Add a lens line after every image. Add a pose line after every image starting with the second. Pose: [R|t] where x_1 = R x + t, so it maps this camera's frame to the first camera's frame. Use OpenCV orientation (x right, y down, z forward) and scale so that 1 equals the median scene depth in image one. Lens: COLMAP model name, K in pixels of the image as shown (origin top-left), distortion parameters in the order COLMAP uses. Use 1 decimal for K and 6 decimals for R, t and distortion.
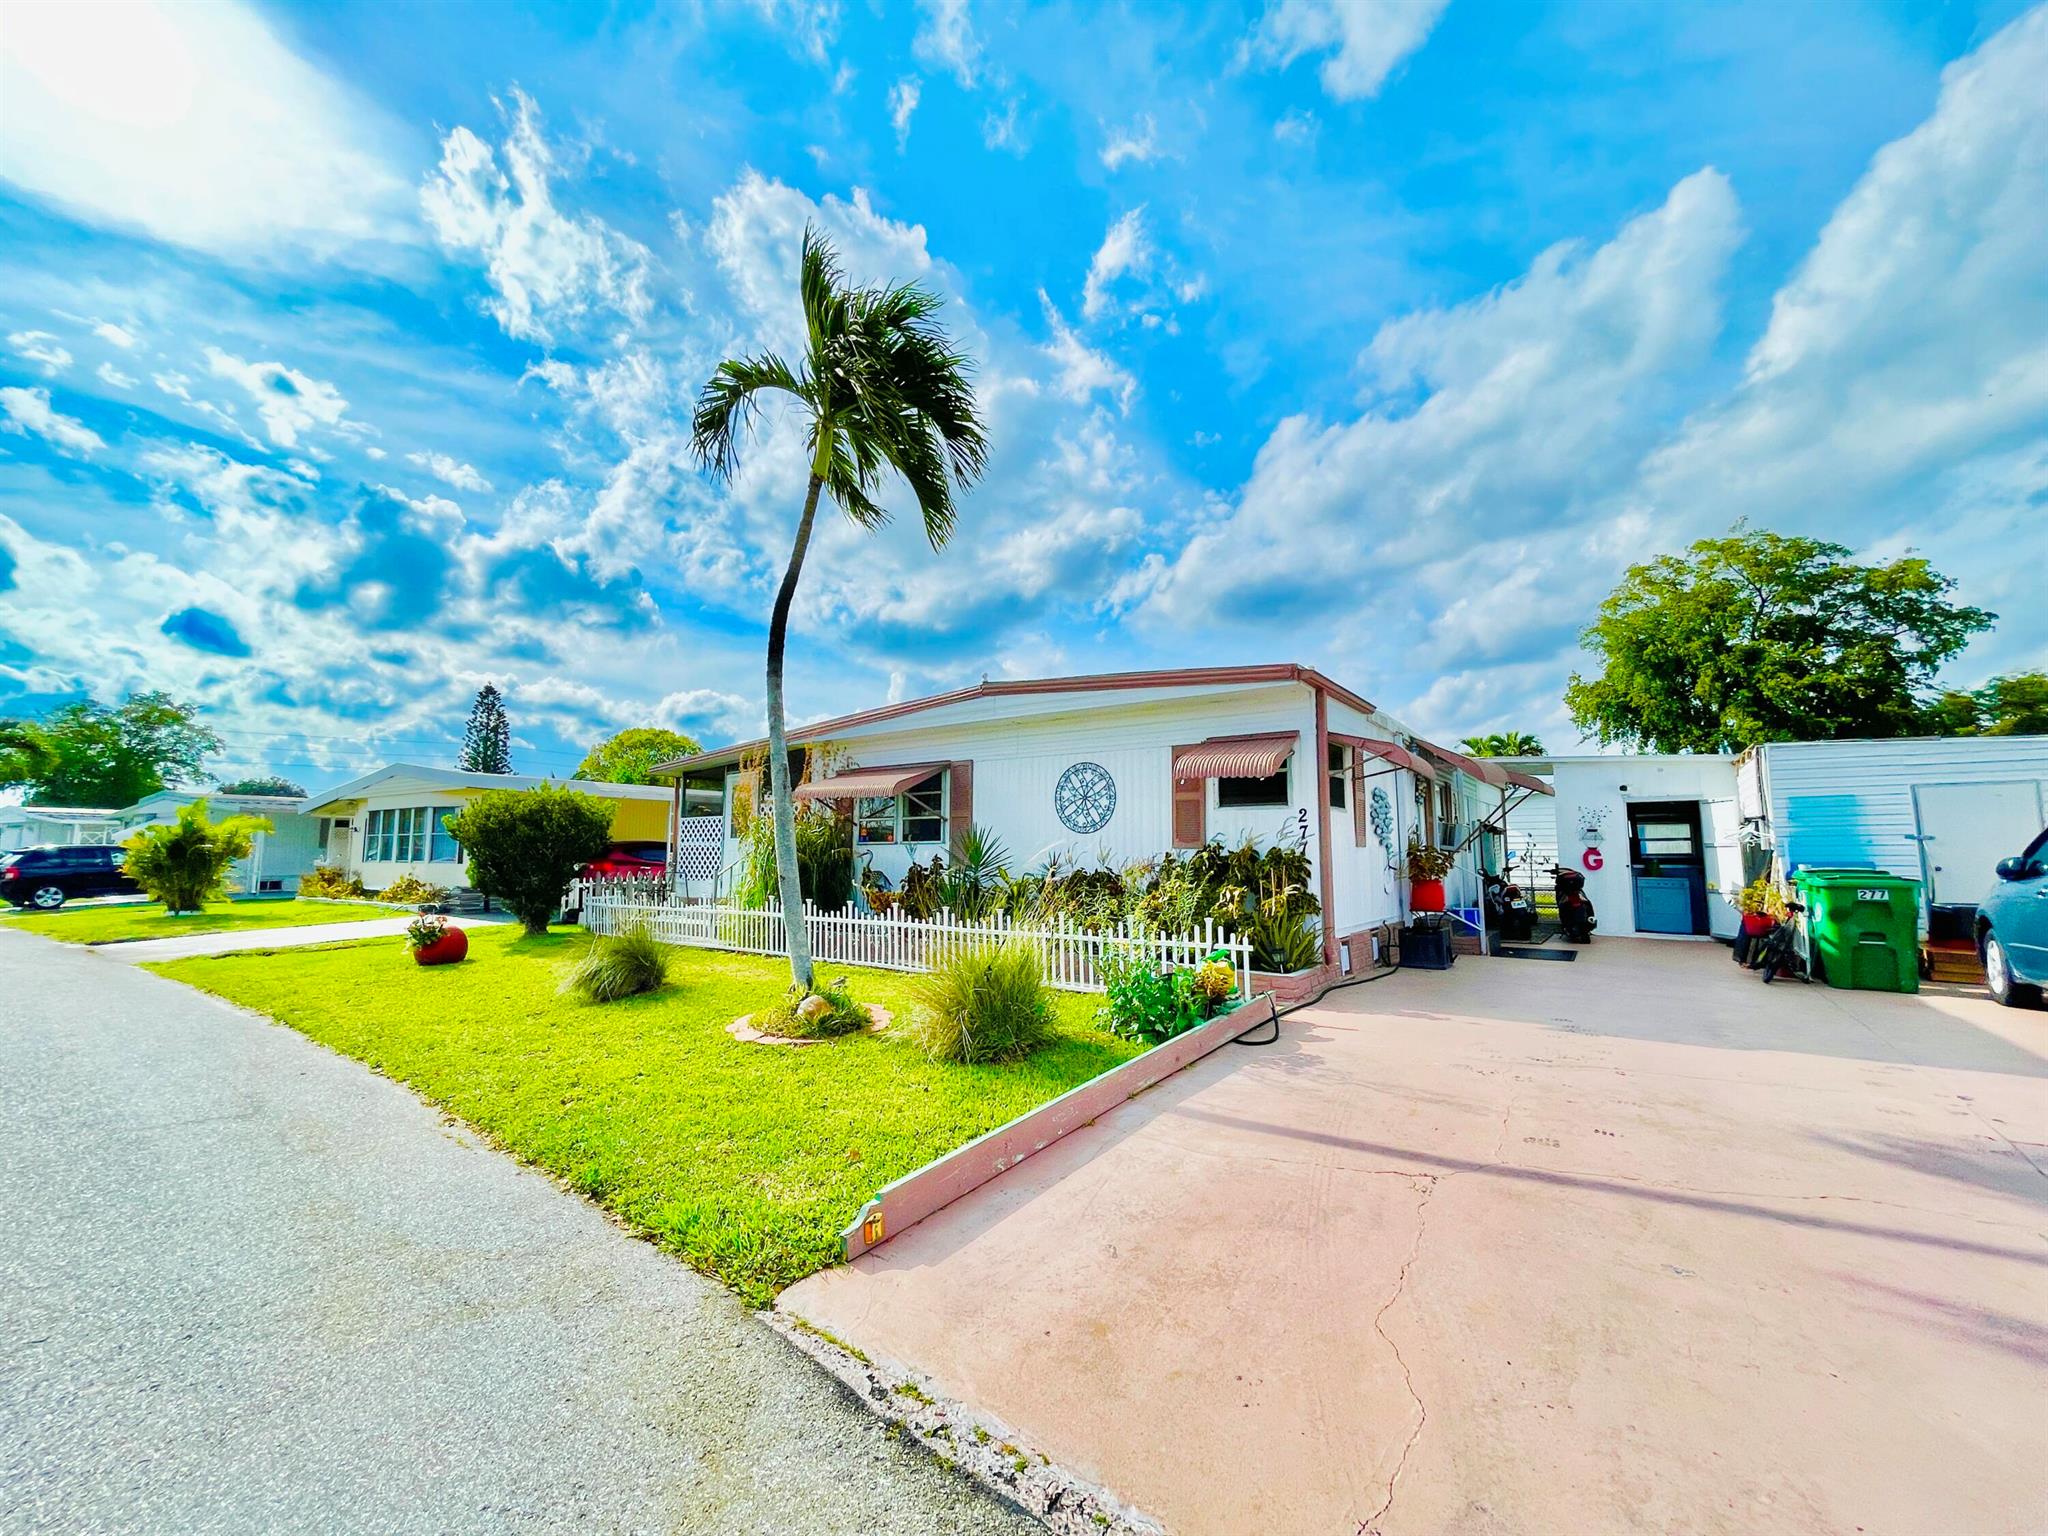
lens RADIAL K [[829.4, 0, 1005.8], [0, 829.4, 768.3], [0, 0, 1]] dist [-0.001164, -0.000194]
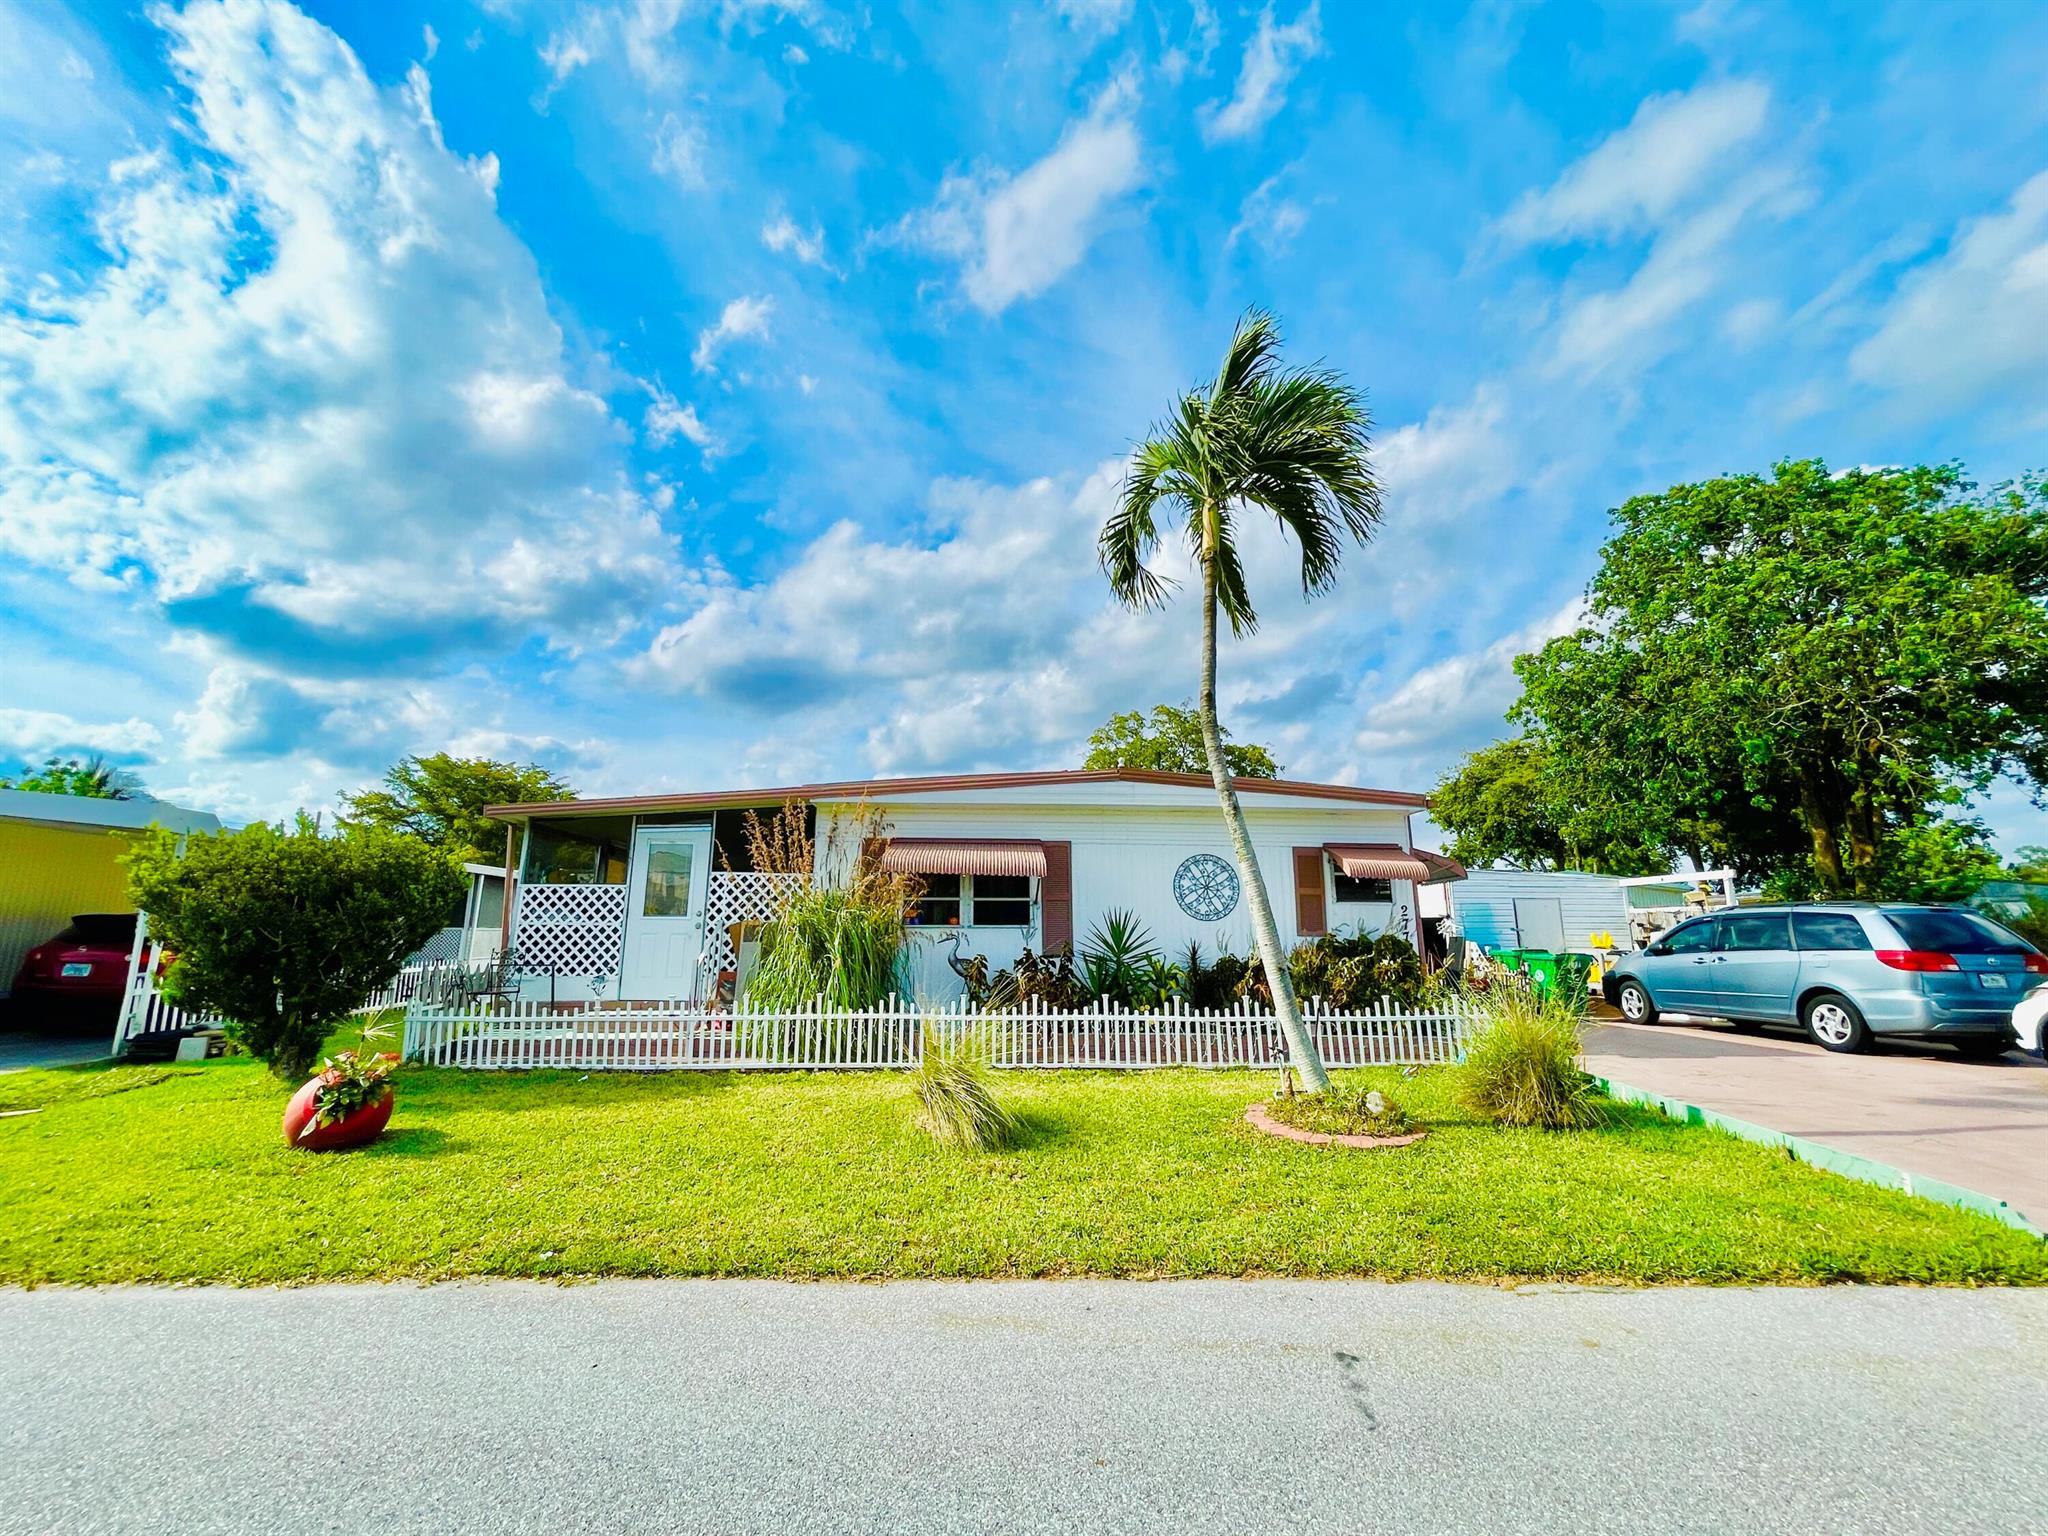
lens RADIAL K [[829.4, 0, 1005.8], [0, 829.4, 768.3], [0, 0, 1]] dist [-0.001164, -0.000194]
pose [[0.774376, 0.127789, 0.619687, -0.783675], [-0.070380, 0.990711, -0.116350, 0.025643], [-0.628799, 0.046485, 0.776177, 0.317691]]
